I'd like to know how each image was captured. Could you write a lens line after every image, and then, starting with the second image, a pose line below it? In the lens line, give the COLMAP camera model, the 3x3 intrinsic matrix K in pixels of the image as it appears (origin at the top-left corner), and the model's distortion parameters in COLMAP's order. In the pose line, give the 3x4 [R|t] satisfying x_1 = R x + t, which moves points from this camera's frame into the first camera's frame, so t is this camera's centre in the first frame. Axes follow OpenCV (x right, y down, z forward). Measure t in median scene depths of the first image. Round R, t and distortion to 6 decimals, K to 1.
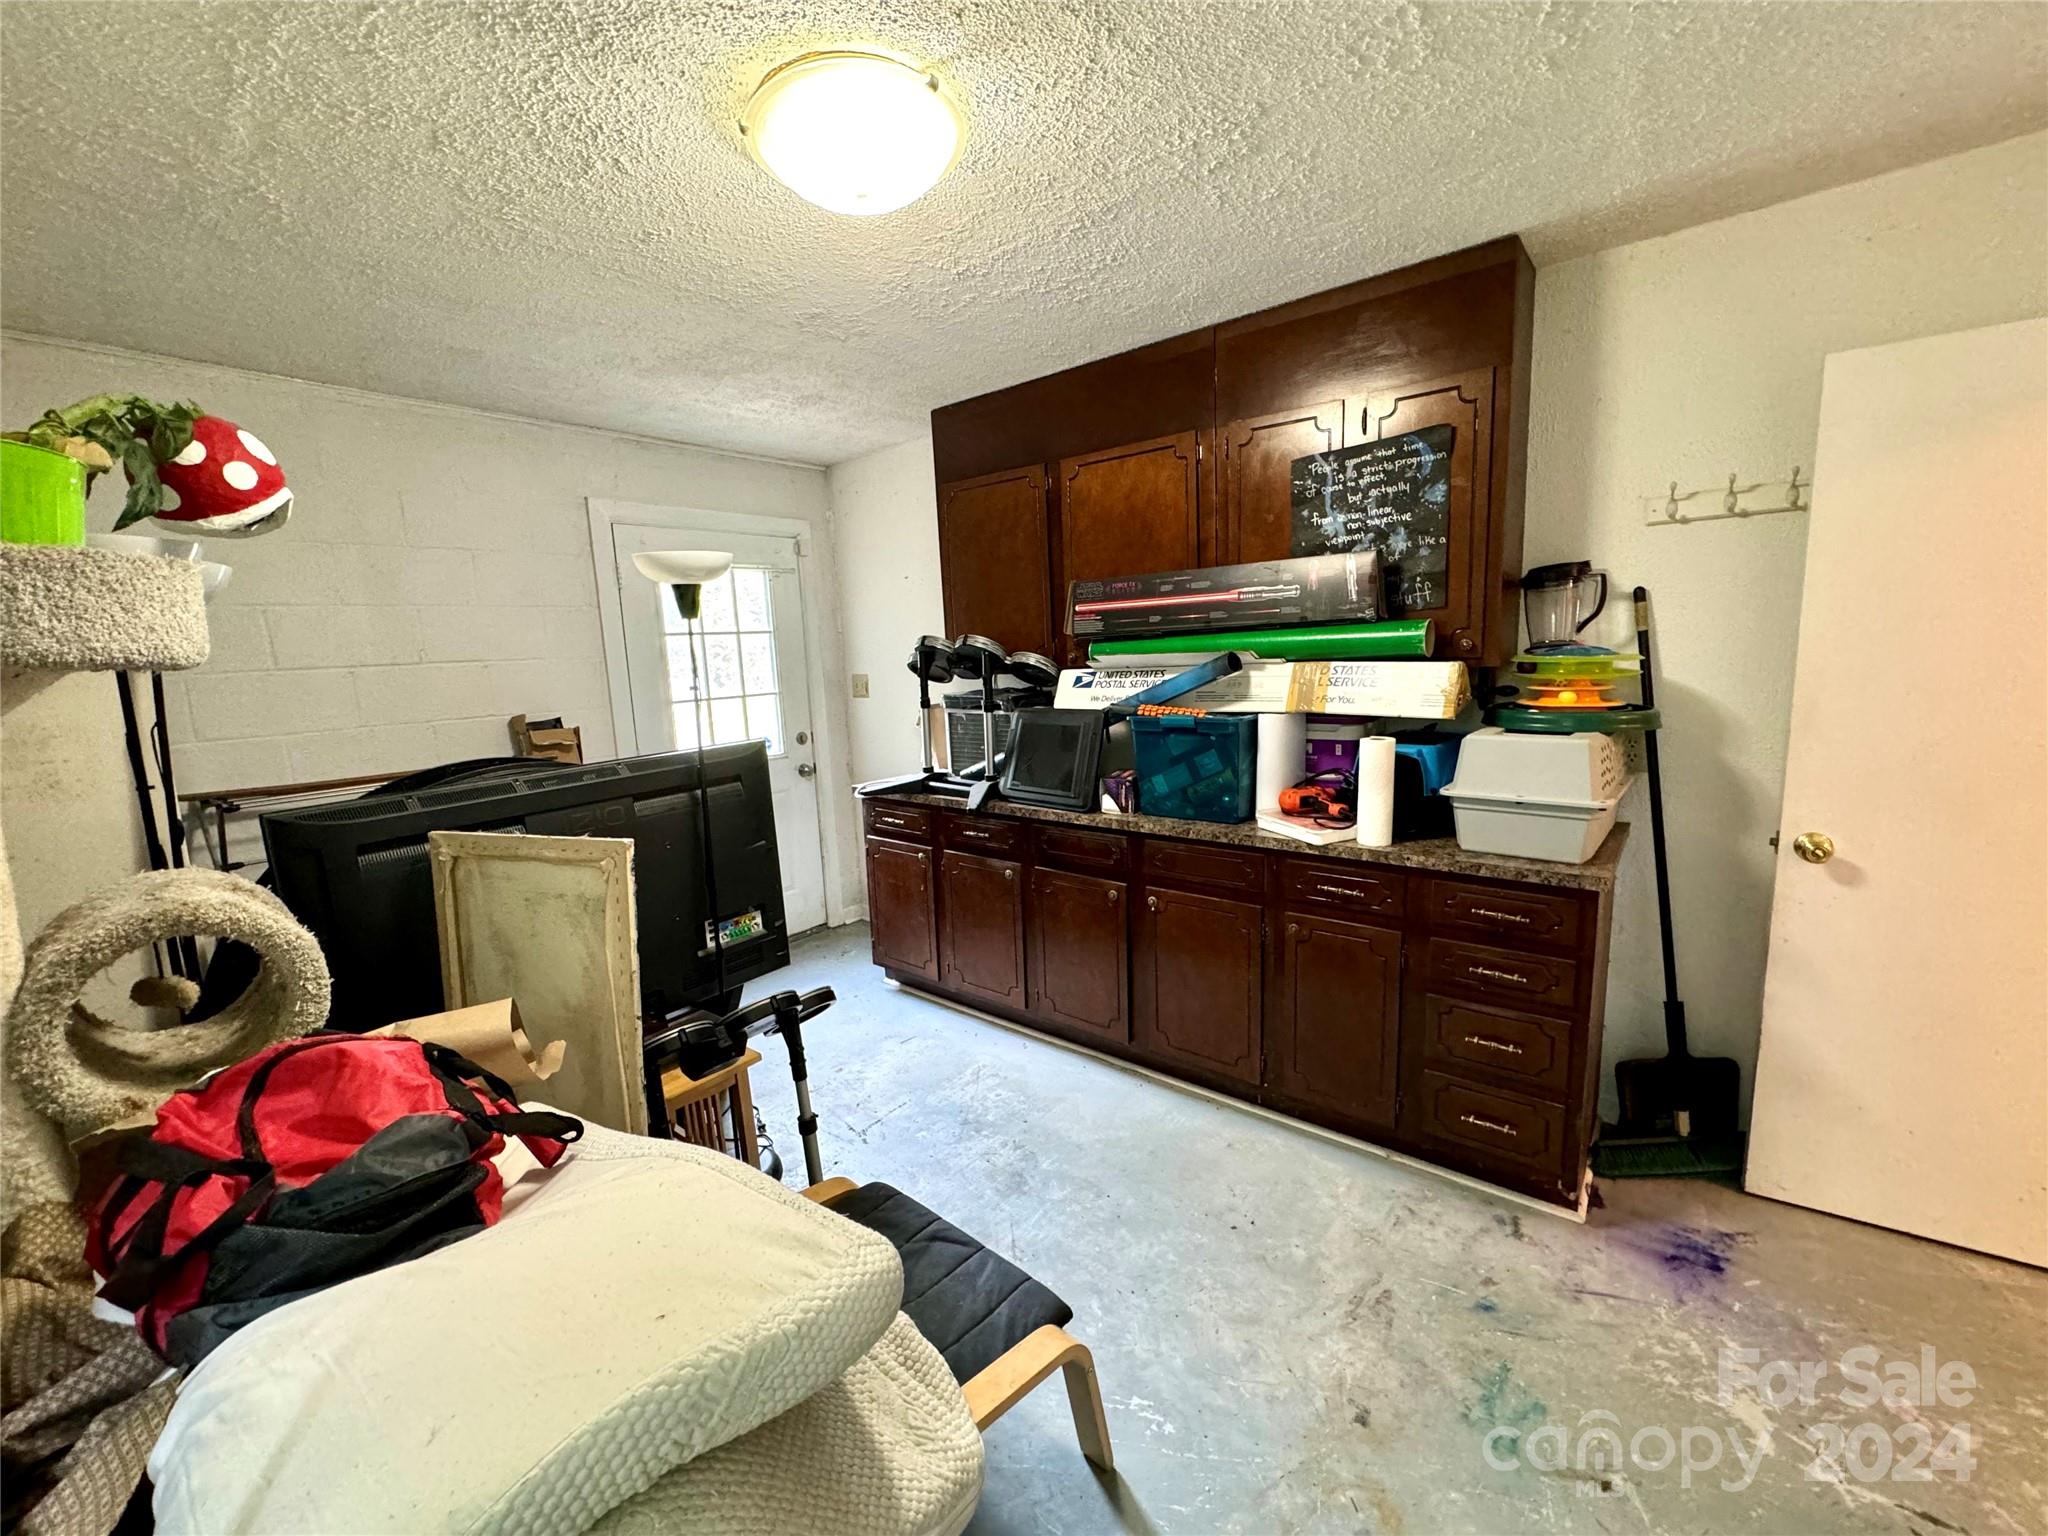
lens RADIAL K [[815.0, 0, 1021.5], [0, 815.0, 768.5], [0, 0, 1]] dist [-0.001687, 0.000143]
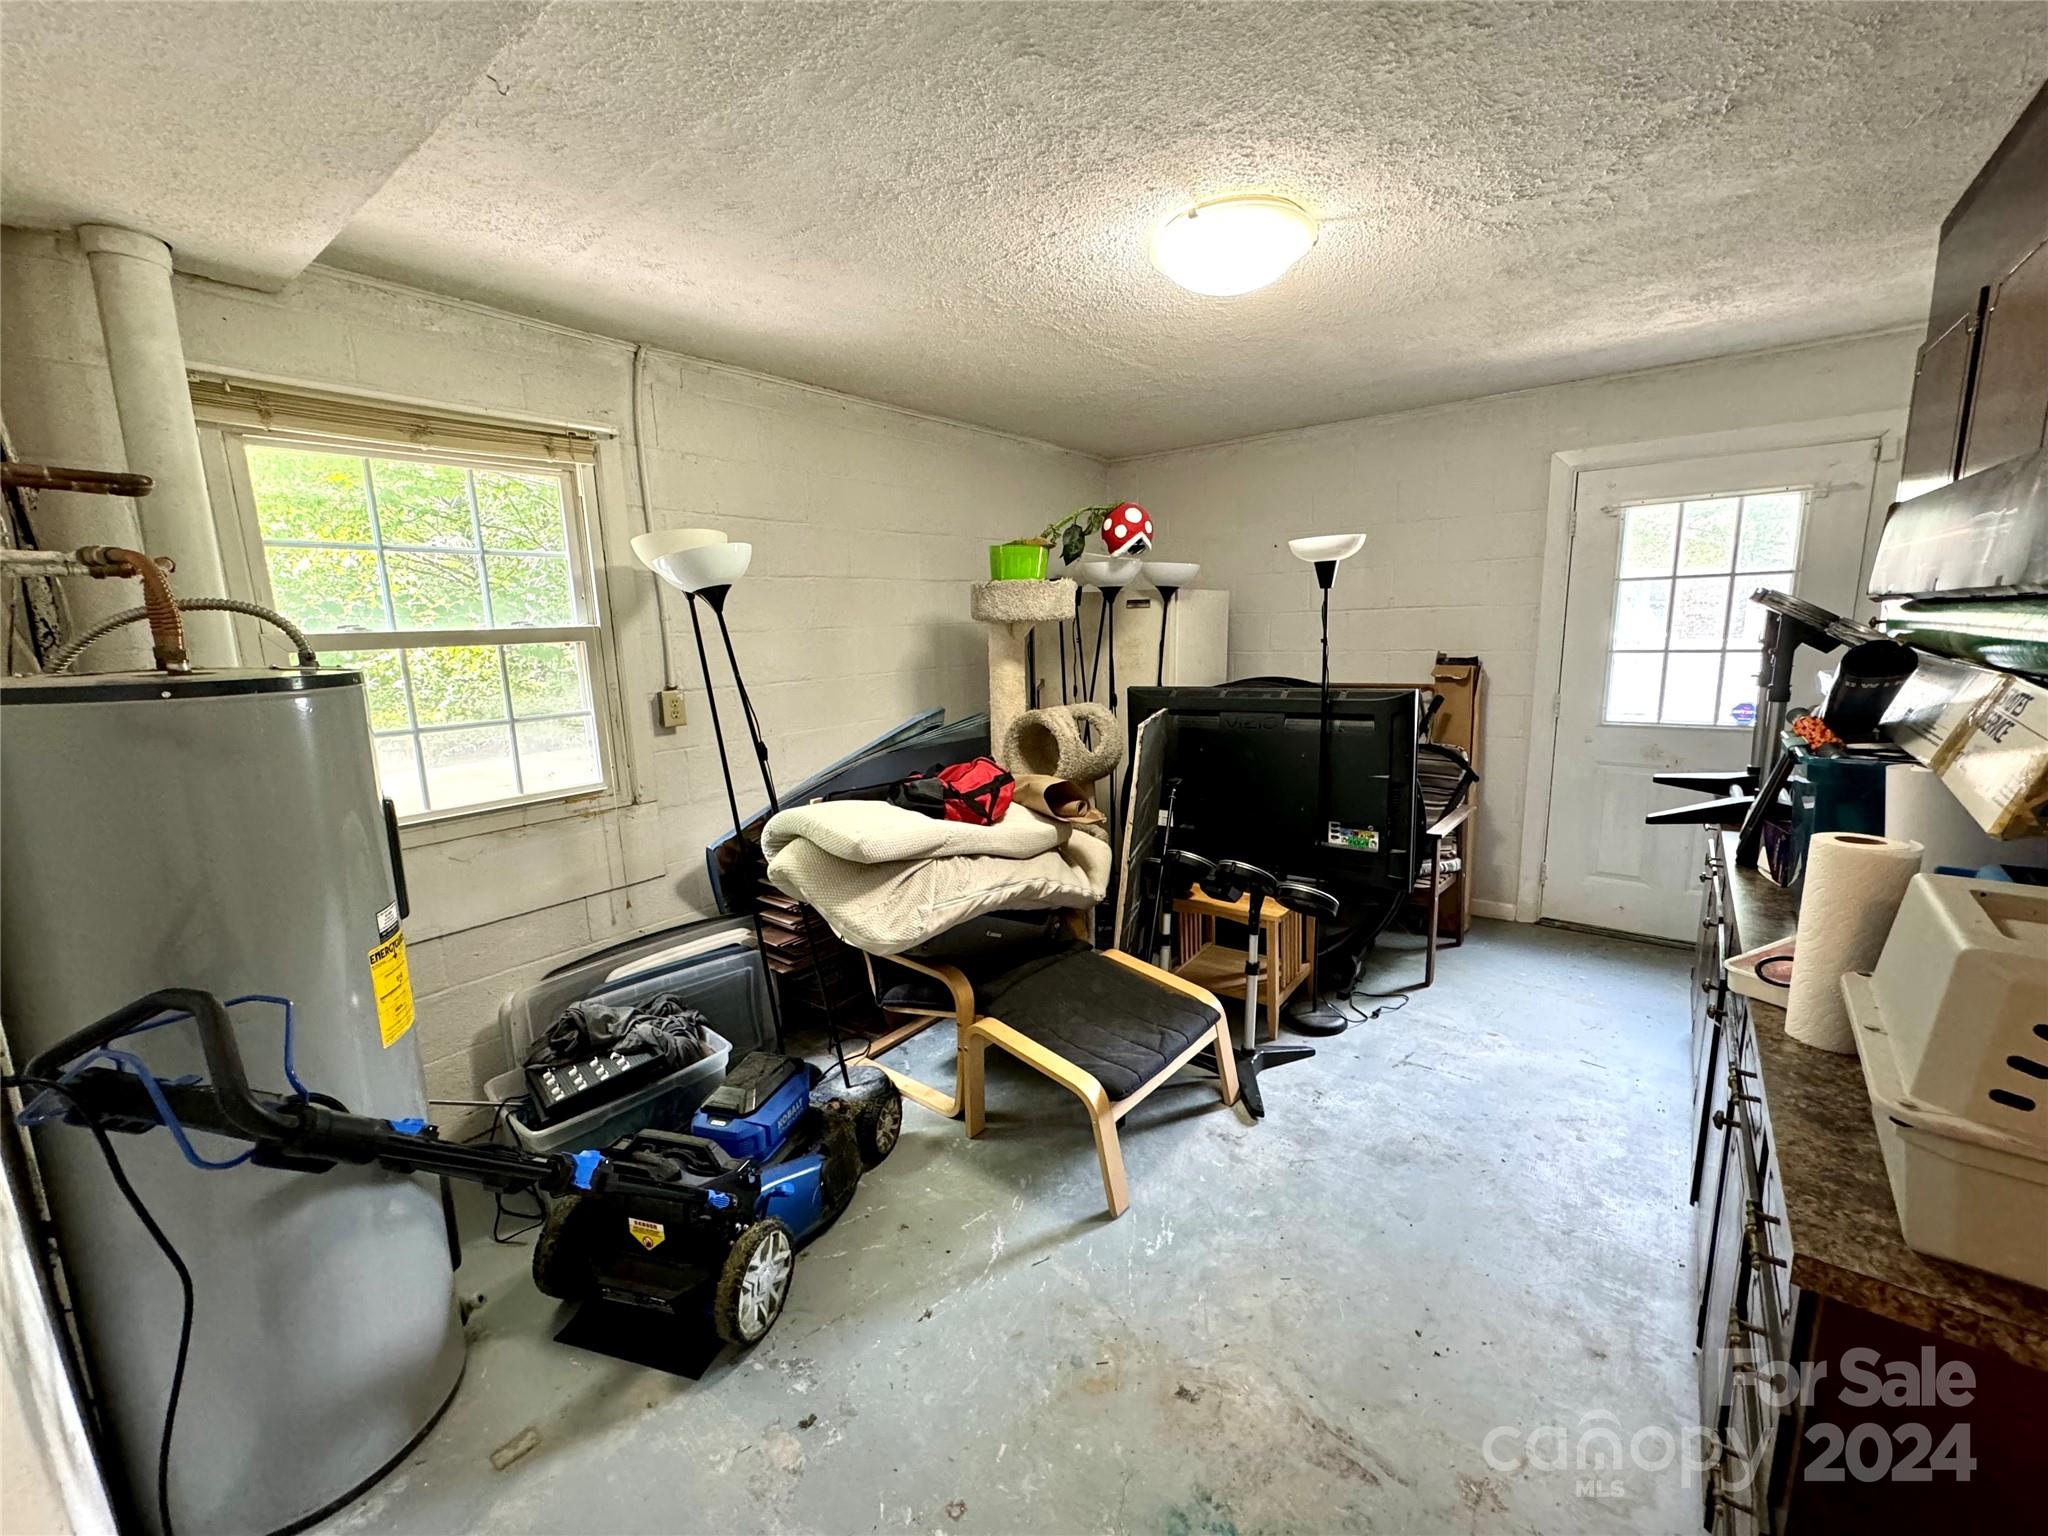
lens RADIAL K [[815.0, 0, 1021.5], [0, 815.0, 768.5], [0, 0, 1]] dist [-0.001687, 0.000143]
pose [[0.021208, 0.219991, -0.975271, 1.131864], [-0.118829, 0.969131, 0.216022, -0.154367], [0.992688, 0.111309, 0.046695, 0.595874]]
